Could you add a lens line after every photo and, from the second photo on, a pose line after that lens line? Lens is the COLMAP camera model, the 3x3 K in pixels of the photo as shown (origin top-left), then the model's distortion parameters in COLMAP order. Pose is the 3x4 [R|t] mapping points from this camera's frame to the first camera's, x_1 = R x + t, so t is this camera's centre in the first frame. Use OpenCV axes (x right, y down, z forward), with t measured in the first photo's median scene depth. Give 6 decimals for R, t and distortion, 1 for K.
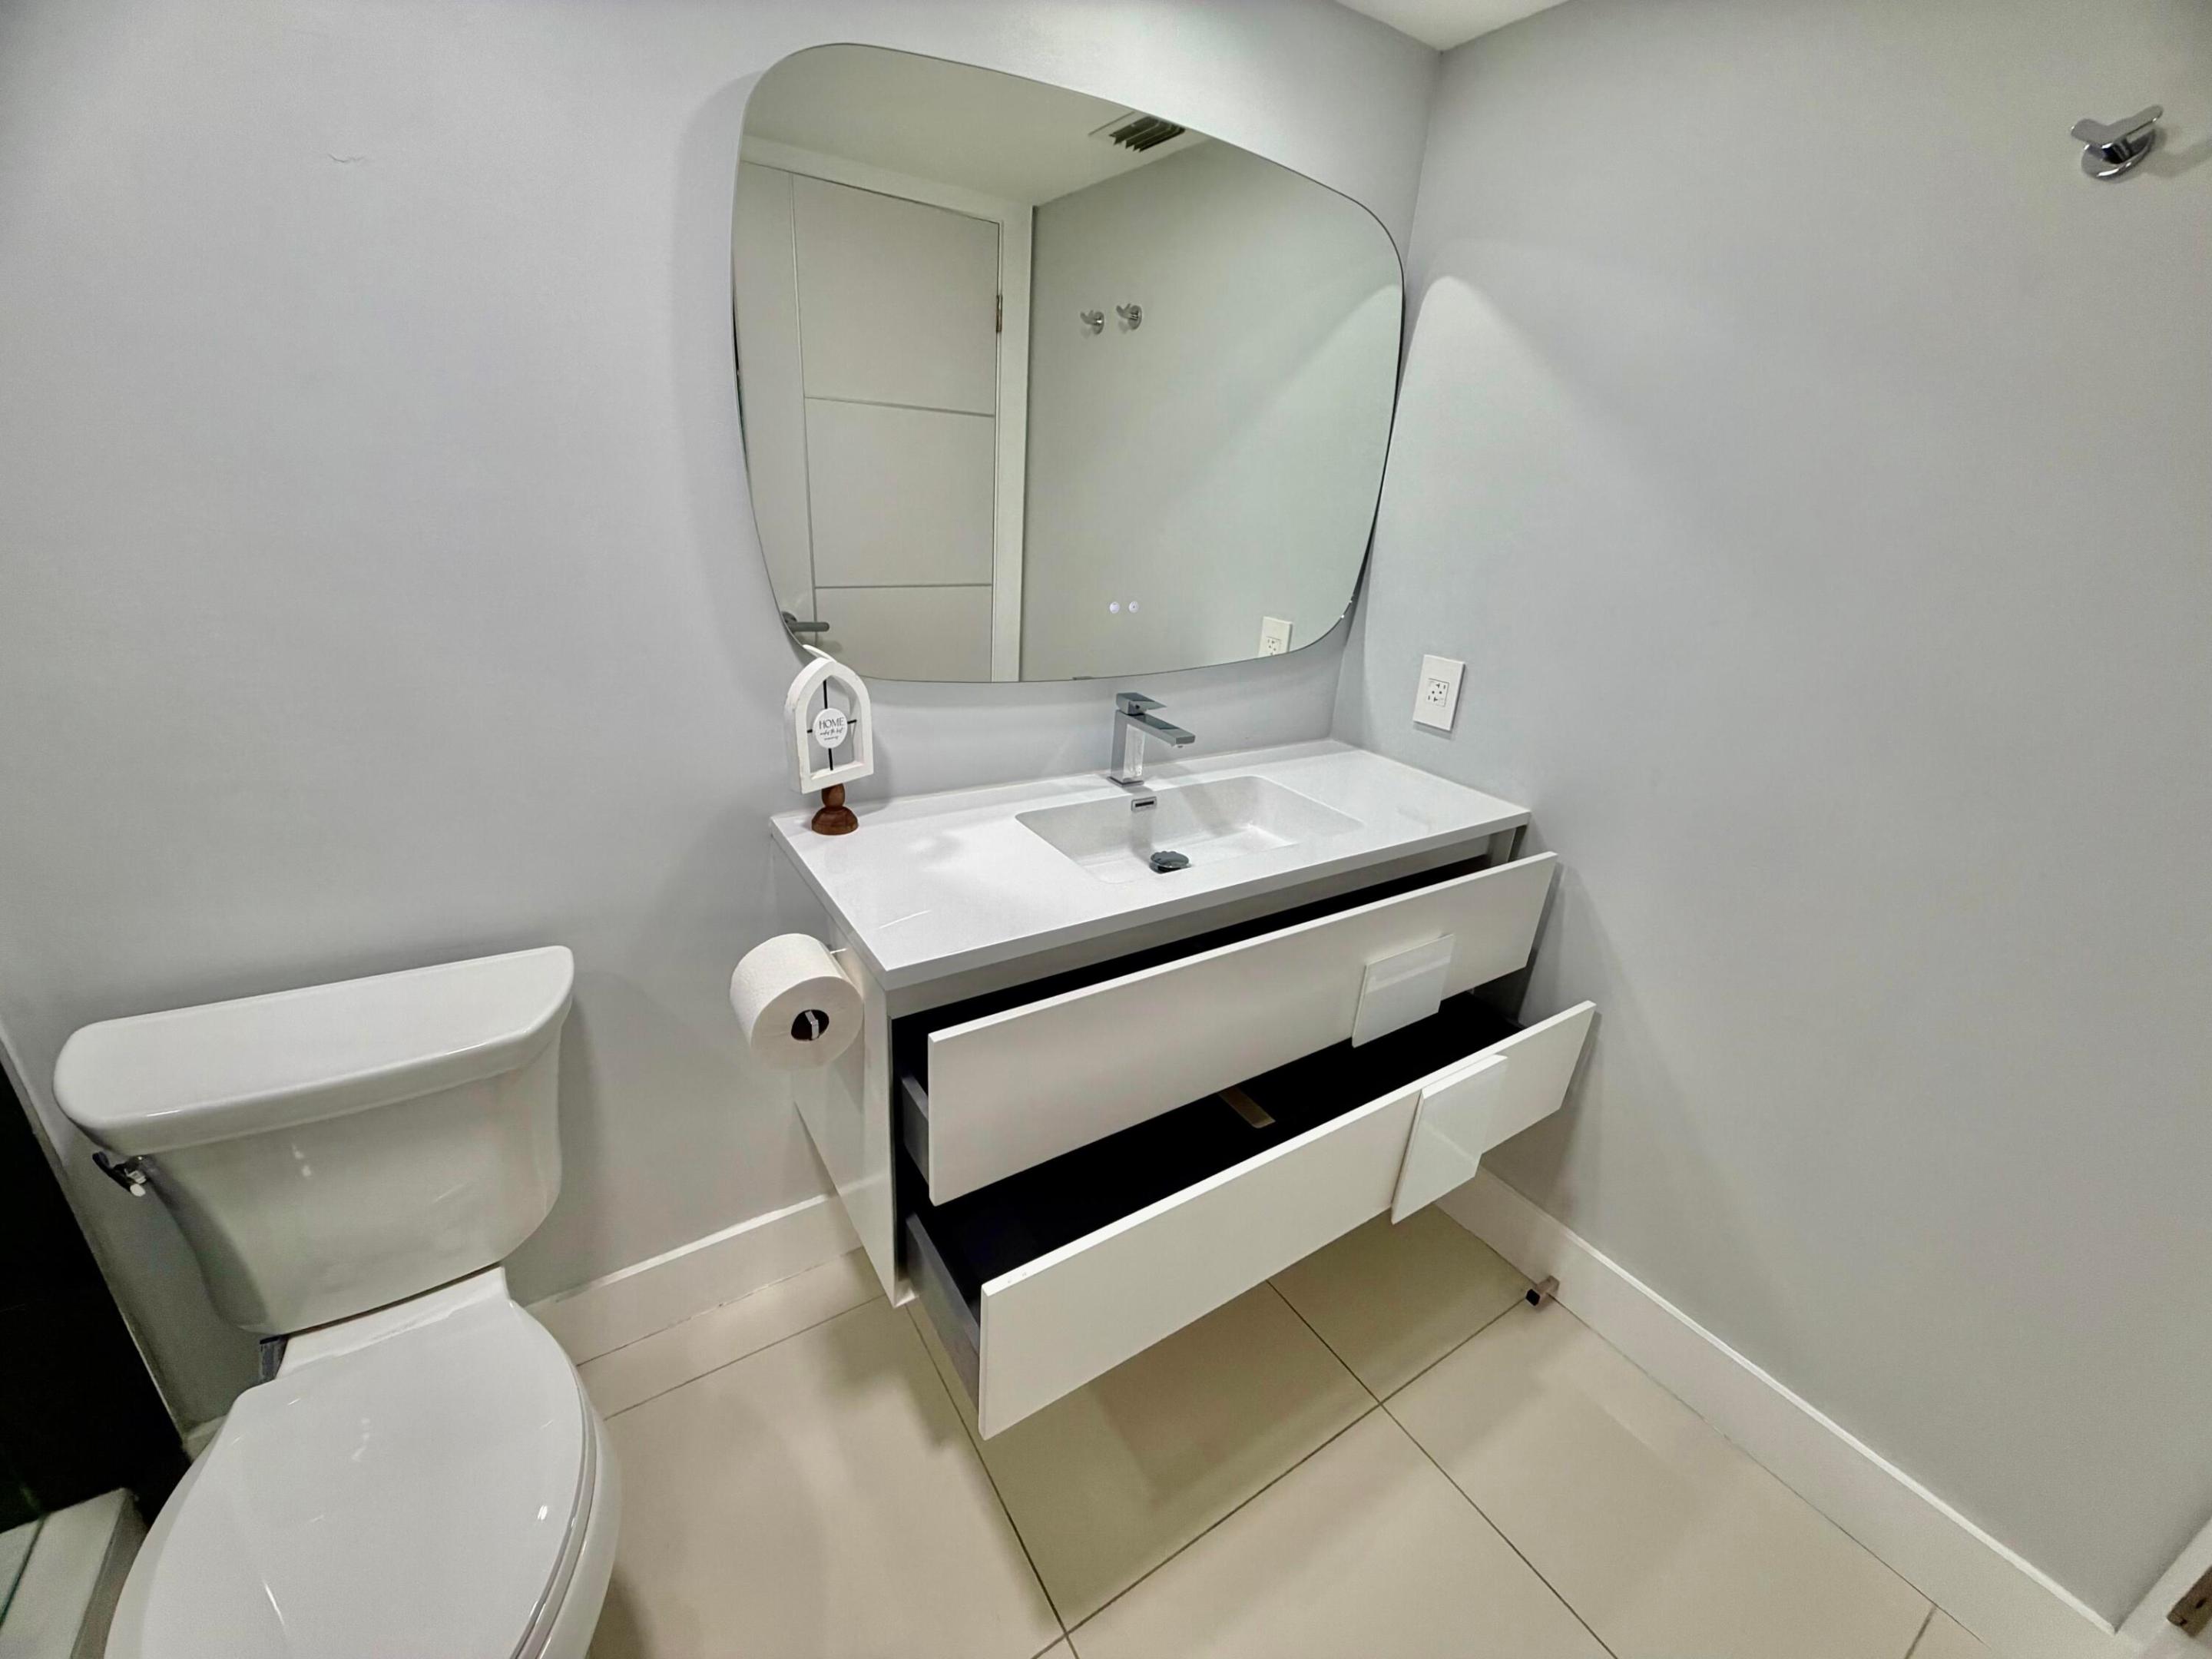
lens RADIAL K [[883.0, 0, 1107.6], [0, 883.0, 834.5], [0, 0, 1]] dist [0.000850, -0.000874]
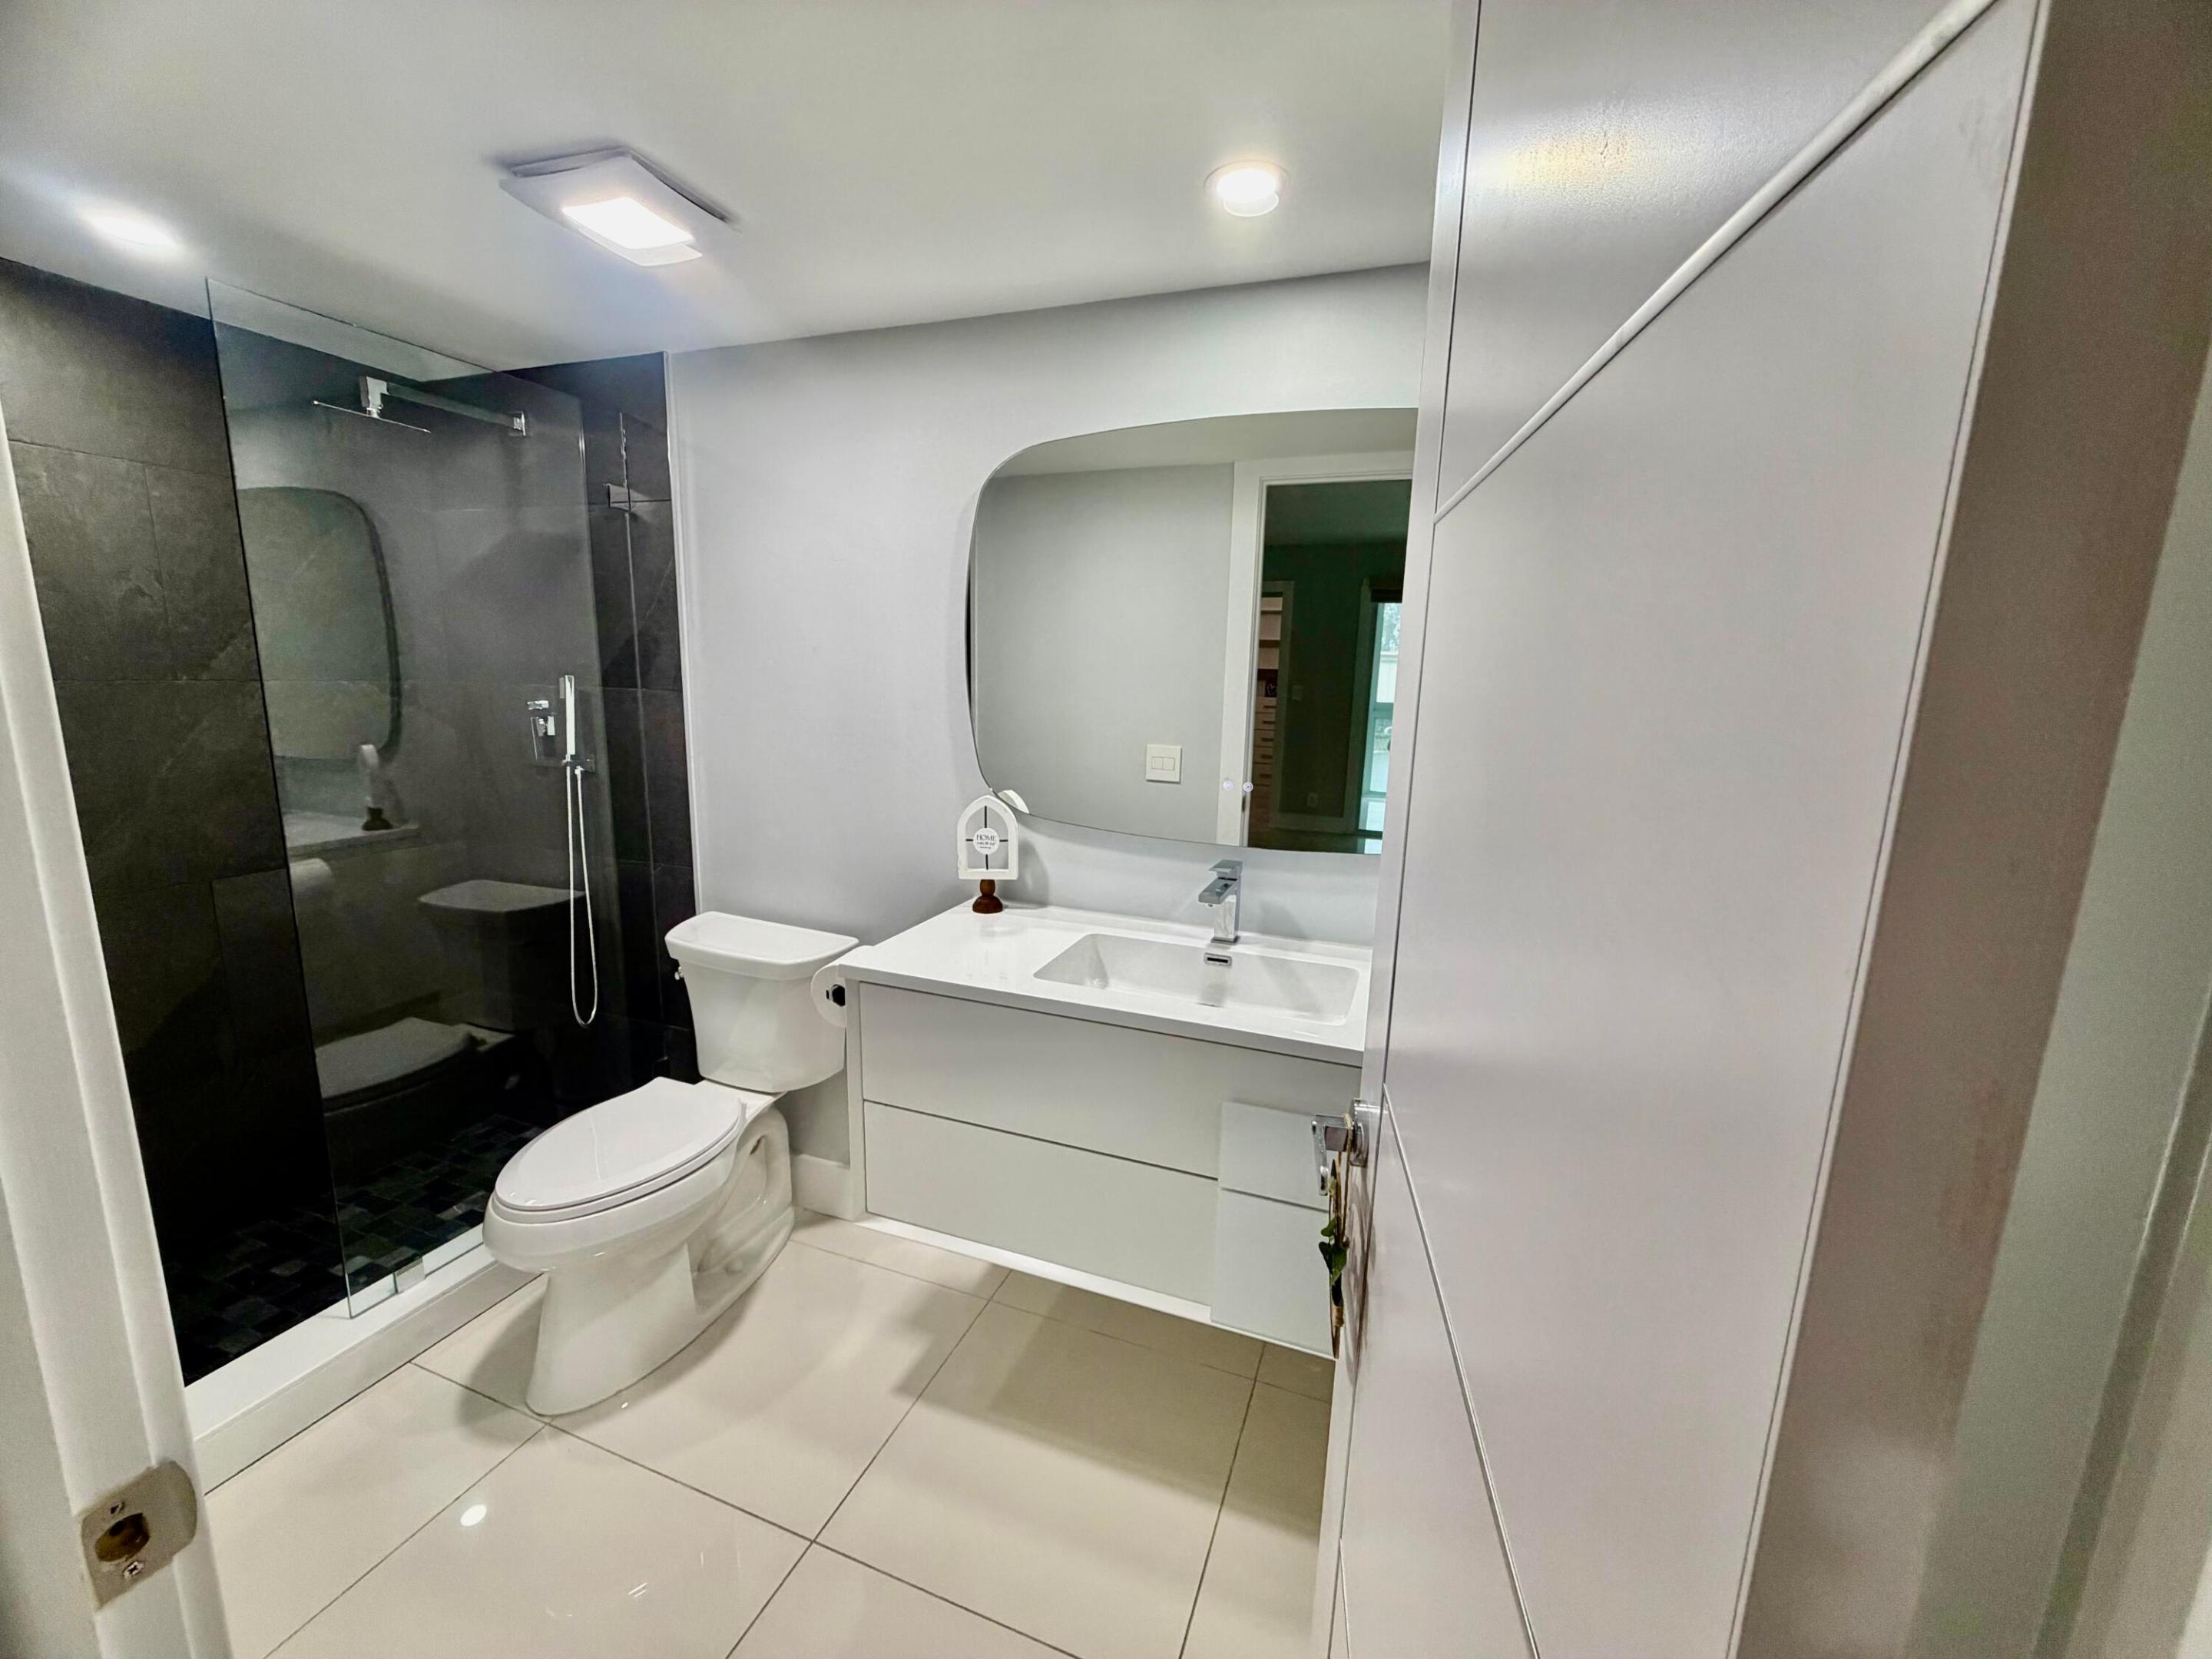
lens RADIAL K [[883.0, 0, 1107.6], [0, 883.0, 834.5], [0, 0, 1]] dist [0.000850, -0.000874]
pose [[0.601746, 0.105366, -0.791707, 0.923448], [-0.291490, 0.951858, -0.094870, -0.044265], [0.743596, 0.287862, 0.603490, 0.215538]]
